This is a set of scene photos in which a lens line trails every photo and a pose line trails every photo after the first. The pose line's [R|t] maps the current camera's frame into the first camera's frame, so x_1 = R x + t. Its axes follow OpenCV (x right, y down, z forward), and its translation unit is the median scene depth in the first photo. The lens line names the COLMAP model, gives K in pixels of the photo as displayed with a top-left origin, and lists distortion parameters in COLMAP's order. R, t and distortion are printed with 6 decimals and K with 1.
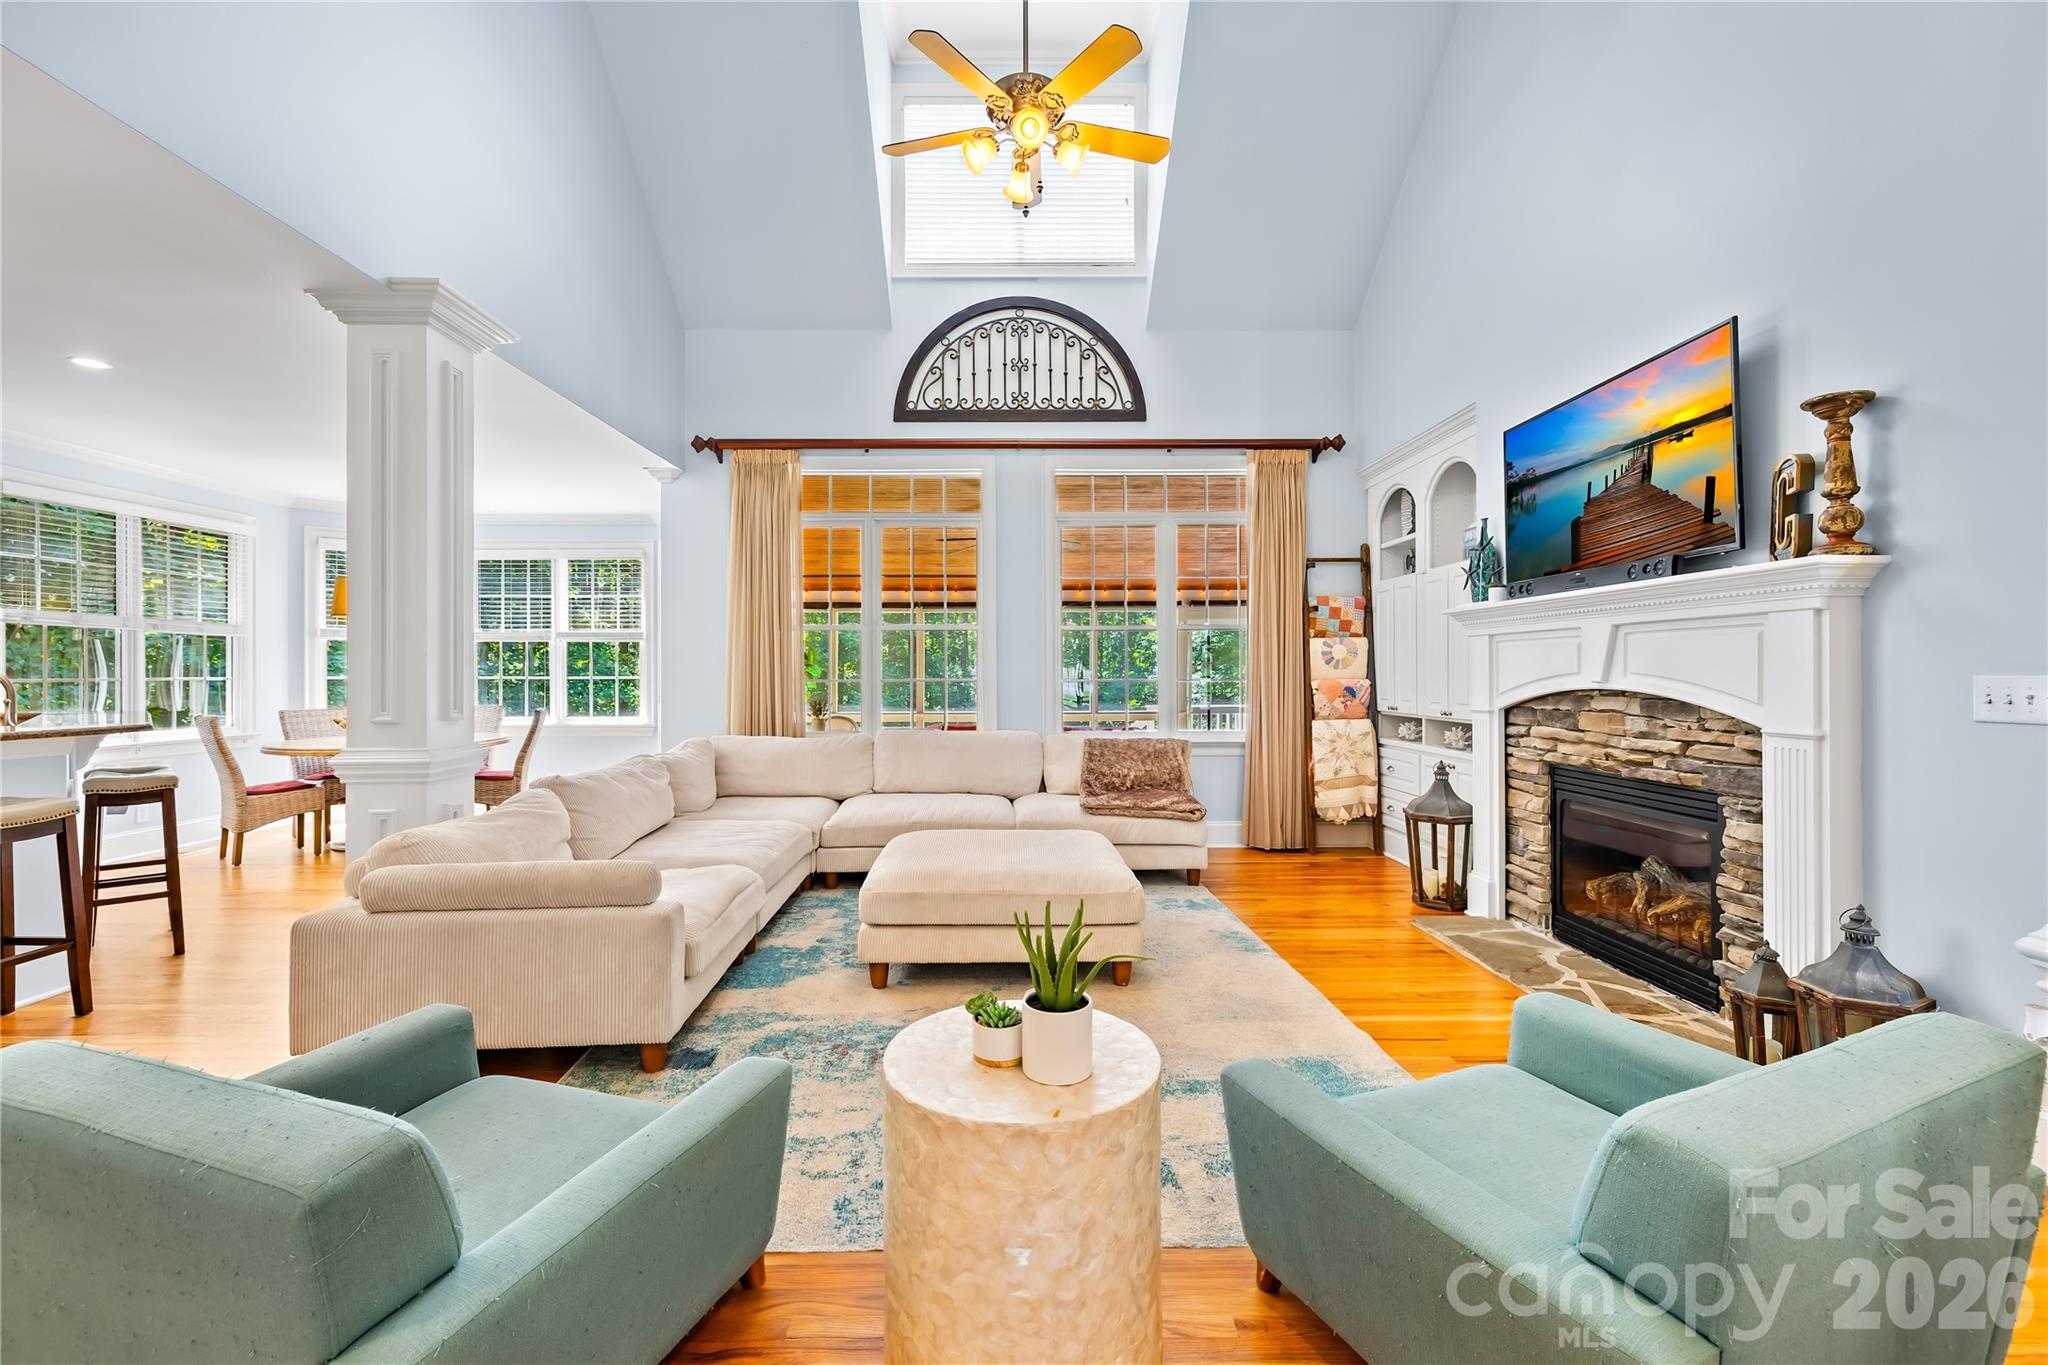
lens RADIAL K [[878.1, 0, 1003.1], [0, 878.1, 674.5], [0, 0, 1]] dist [0.001308, -0.000112]
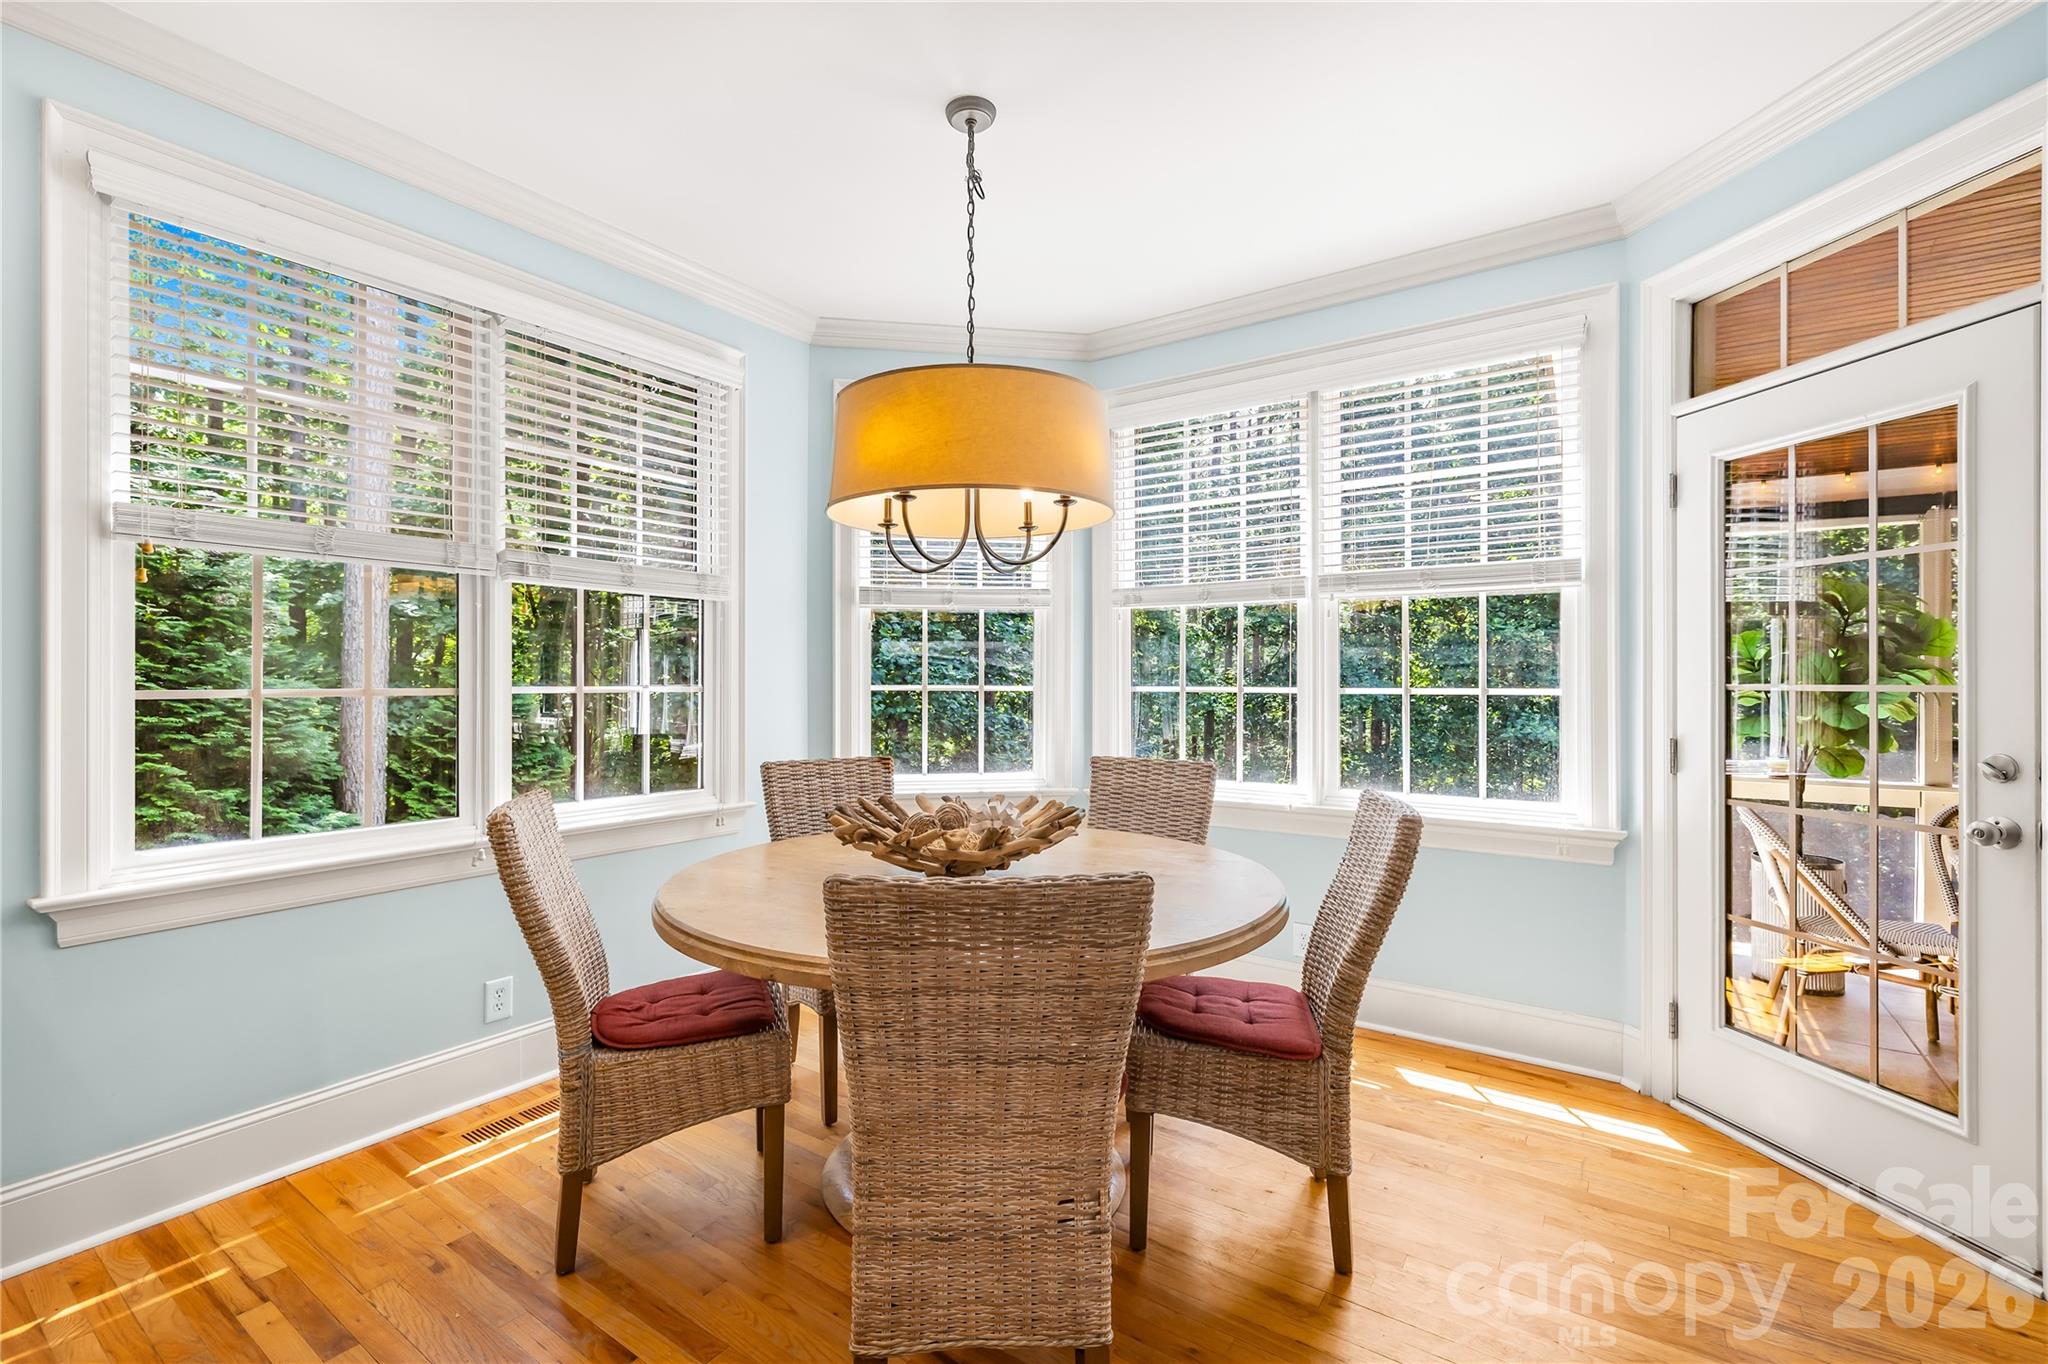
lens RADIAL K [[878.1, 0, 1026.4], [0, 878.1, 680.0], [0, 0, 1]] dist [0.001308, -0.000112]
pose [[0.838314, -0.000707, -0.545187, -0.533541], [-0.003543, 0.999971, -0.006745, 0.002588], [0.545176, 0.007586, 0.838287, 0.788594]]
